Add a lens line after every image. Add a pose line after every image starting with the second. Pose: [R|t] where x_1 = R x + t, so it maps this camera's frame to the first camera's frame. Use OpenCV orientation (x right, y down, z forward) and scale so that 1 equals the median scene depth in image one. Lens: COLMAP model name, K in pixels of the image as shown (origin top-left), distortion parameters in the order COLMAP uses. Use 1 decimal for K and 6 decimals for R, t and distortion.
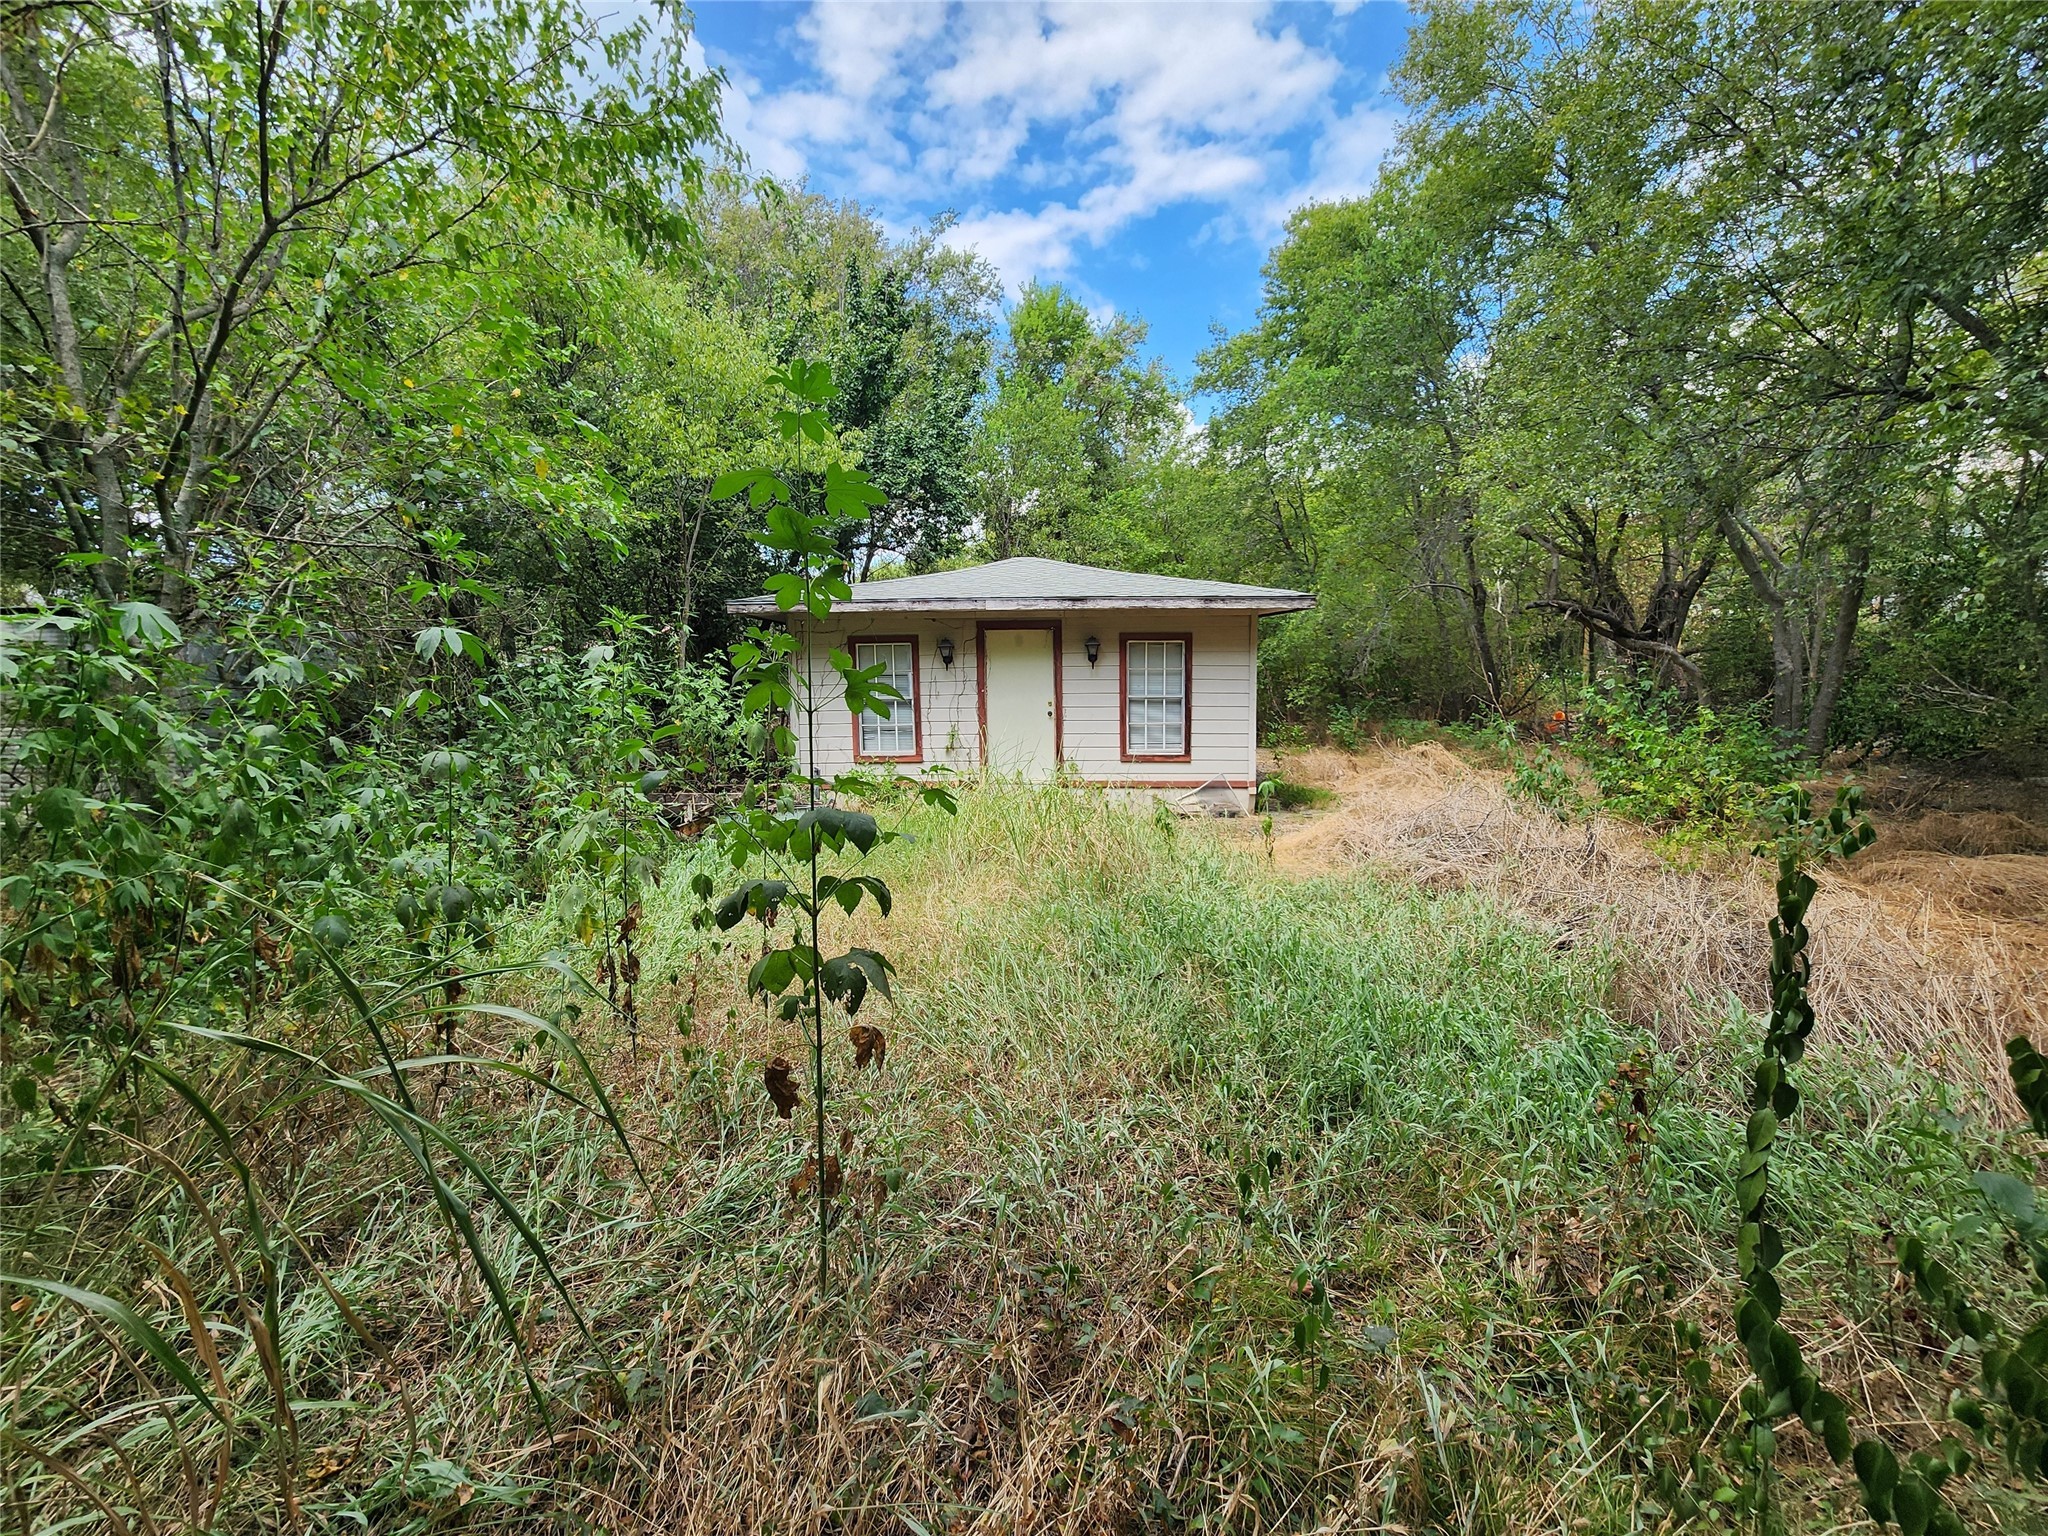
lens RADIAL K [[836.9, 0, 1038.1], [0, 836.9, 775.2], [0, 0, 1]] dist [-0.004462, 0.000484]
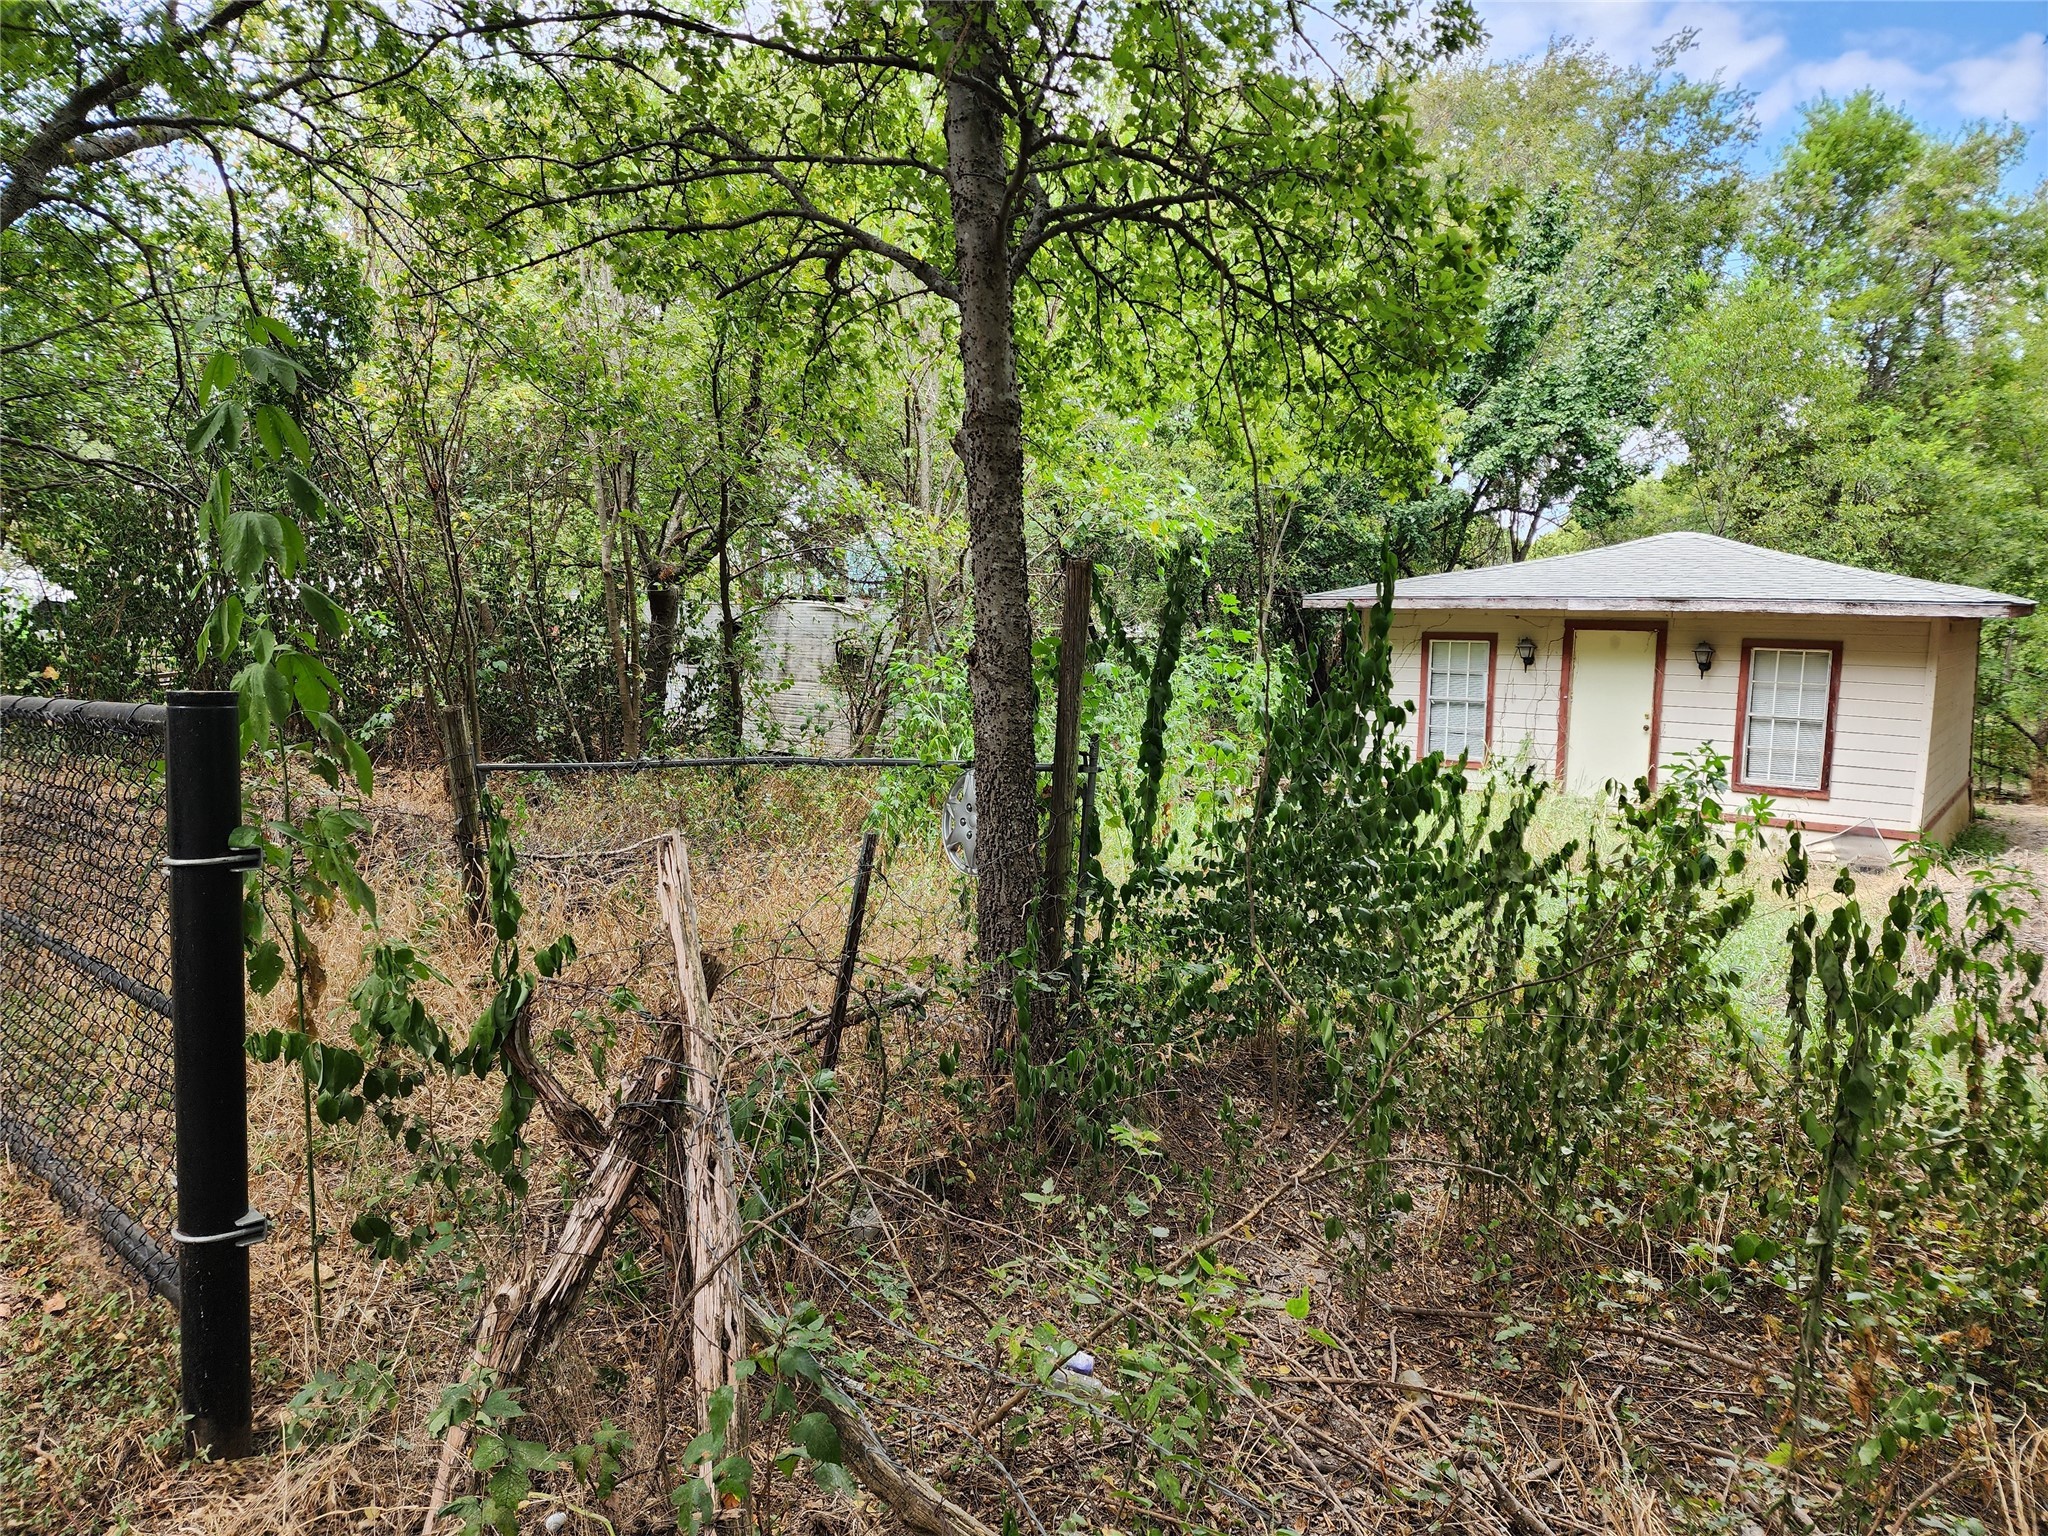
lens RADIAL K [[1357.2, 0, 1014.7], [0, 1357.2, 774.7], [0, 0, 1]] dist [0.062421, -0.060896]
pose [[0.819449, 0.091584, -0.565788, 0.289983], [-0.104904, 0.994441, 0.009035, 0.030553], [0.563471, 0.051950, 0.824501, -0.541707]]
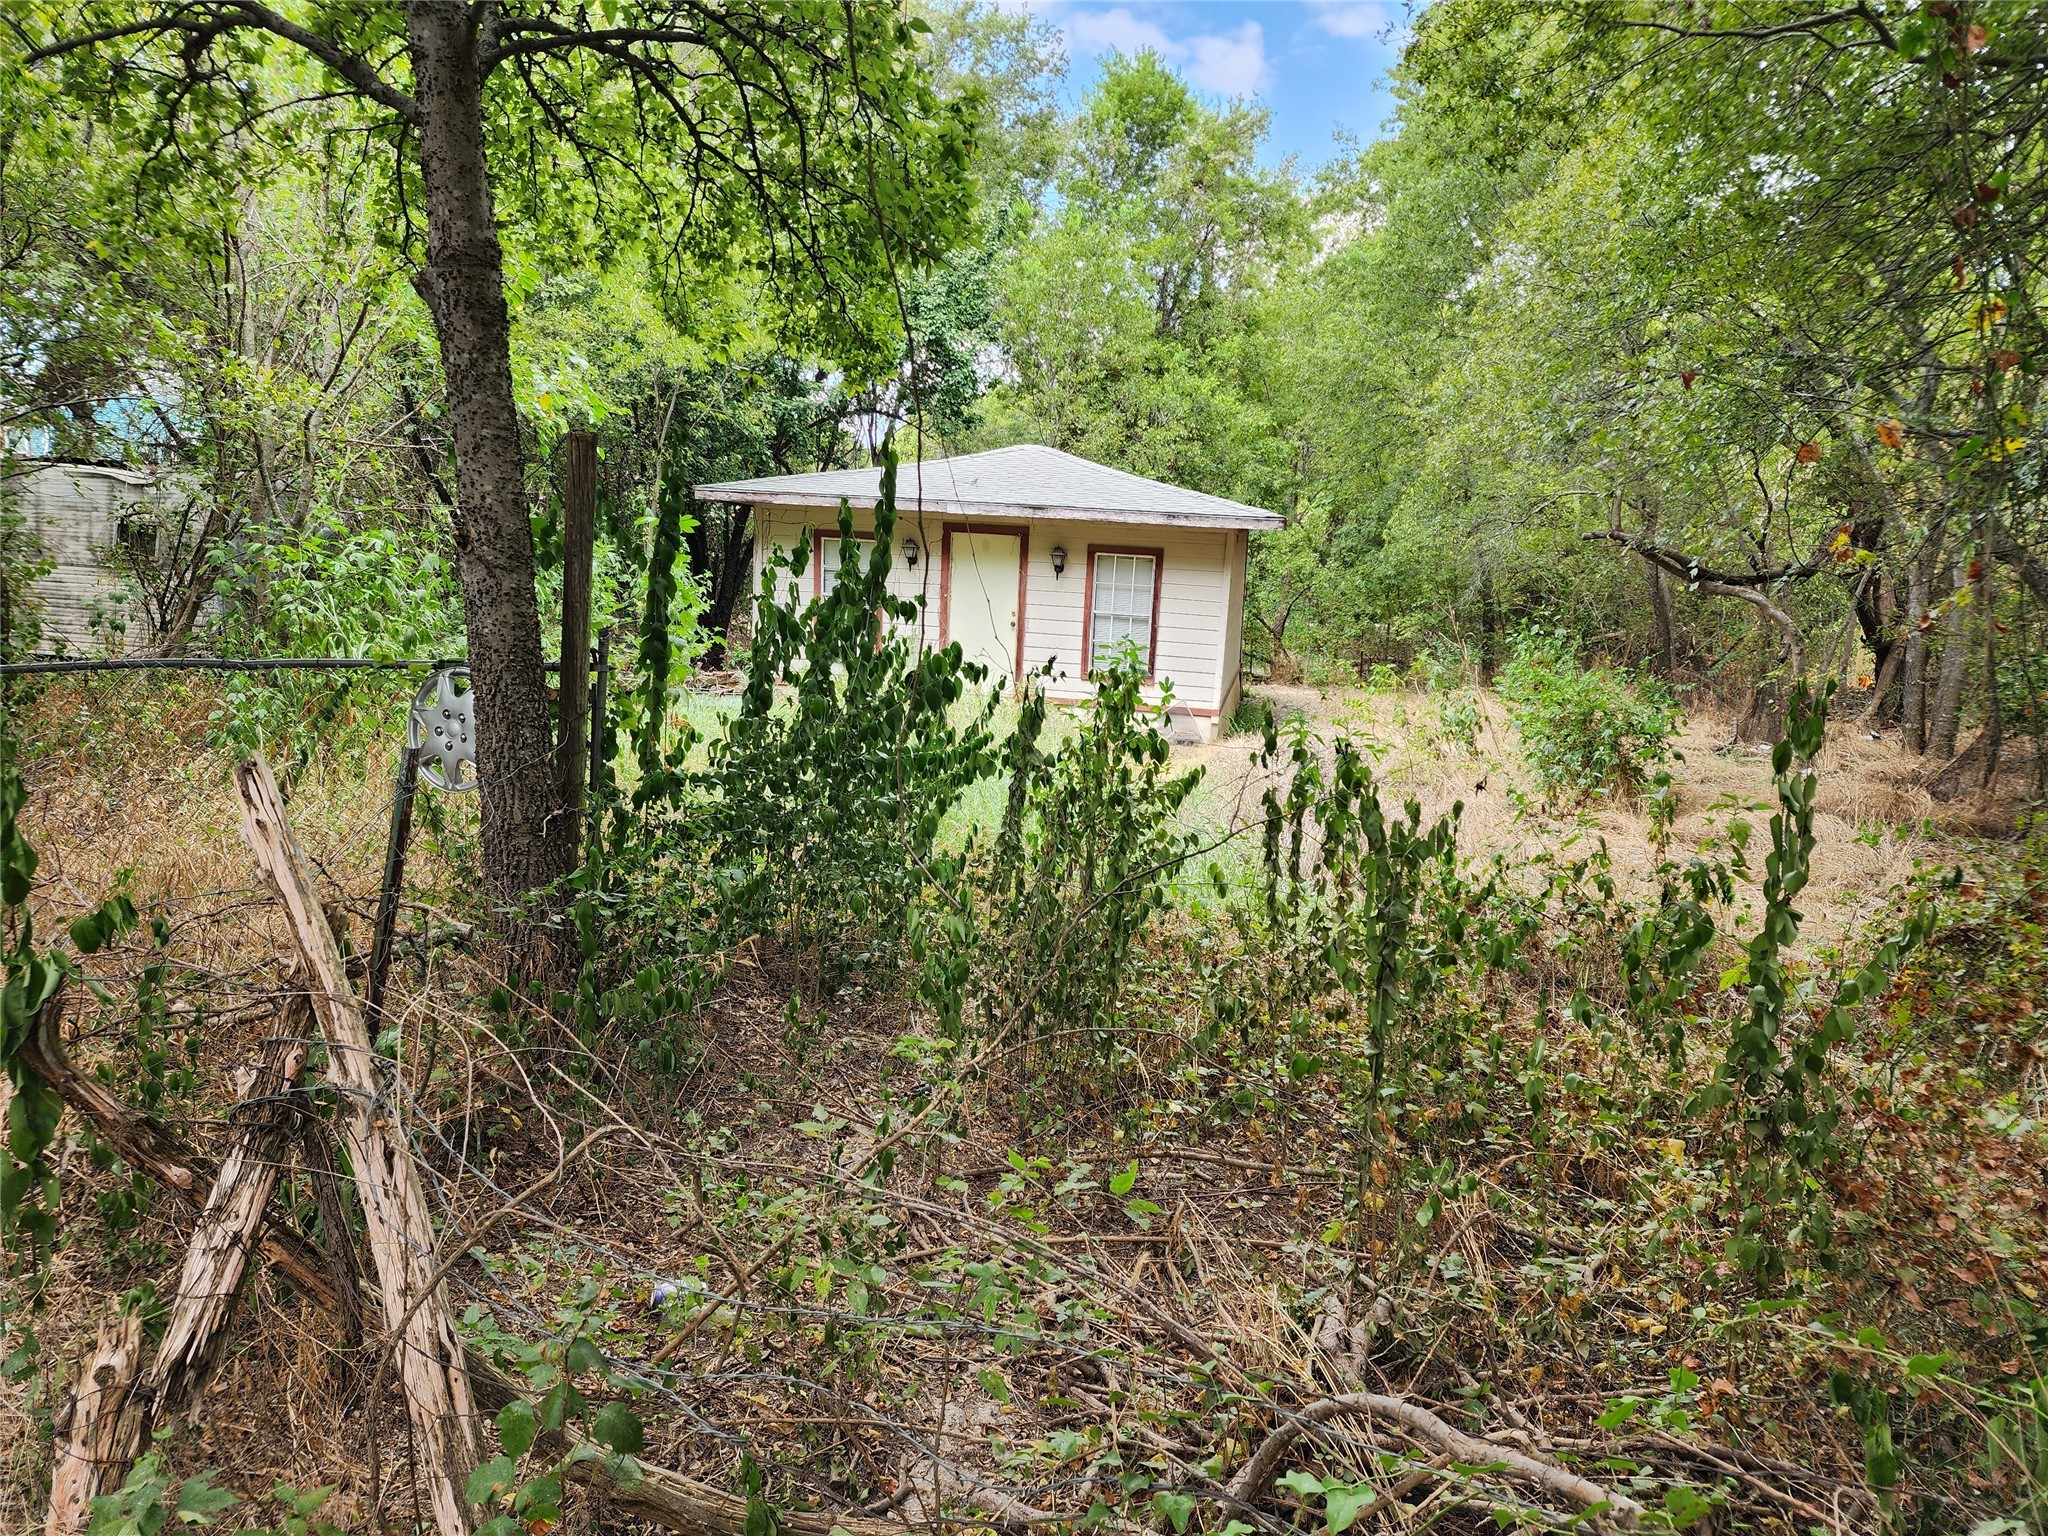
lens RADIAL K [[1357.2, 0, 1018.7], [0, 1357.2, 781.3], [0, 0, 1]] dist [0.062421, -0.060896]
pose [[0.987471, 0.084317, -0.133386, 0.246433], [-0.078818, 0.995828, 0.045991, 0.034725], [0.136708, -0.034901, 0.989996, -0.549015]]
